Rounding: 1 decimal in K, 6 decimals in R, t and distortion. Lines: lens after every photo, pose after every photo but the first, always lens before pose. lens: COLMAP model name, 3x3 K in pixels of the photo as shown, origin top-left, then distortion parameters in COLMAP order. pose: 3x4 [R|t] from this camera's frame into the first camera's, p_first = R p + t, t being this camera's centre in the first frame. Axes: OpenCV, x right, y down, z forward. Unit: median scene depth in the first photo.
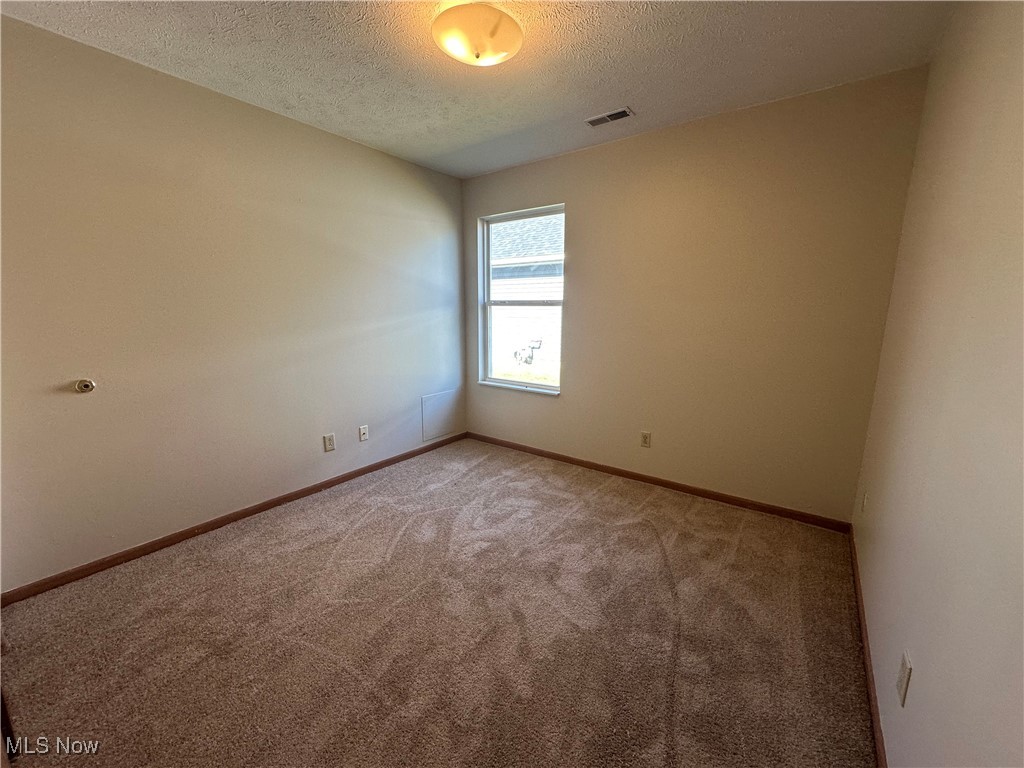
lens RADIAL K [[407.9, 0, 513.4], [0, 407.9, 385.2], [0, 0, 1]] dist [0.001170, 0.000048]
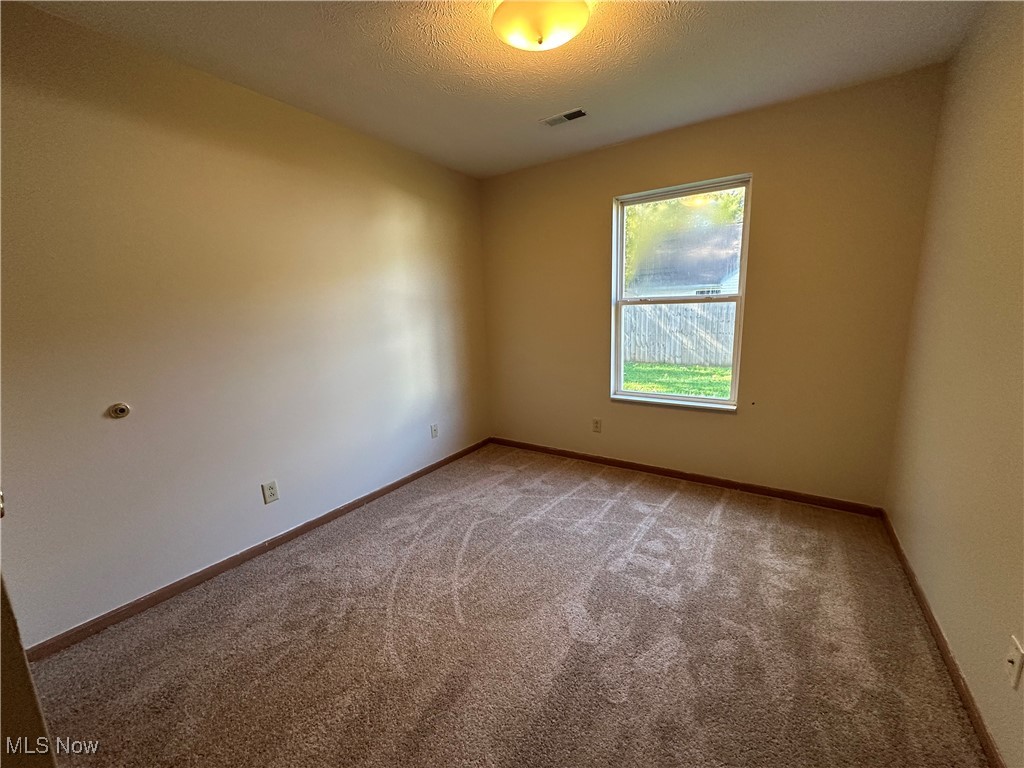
lens RADIAL K [[391.9, 0, 512.0], [0, 391.9, 384.0], [0, 0, 1]] dist [0.023292, 0.000057]
pose [[0.996271, -0.049687, 0.070539, -0.345758], [0.048936, 0.998726, 0.012326, -0.053946], [-0.071061, -0.008828, 0.997433, 0.210349]]
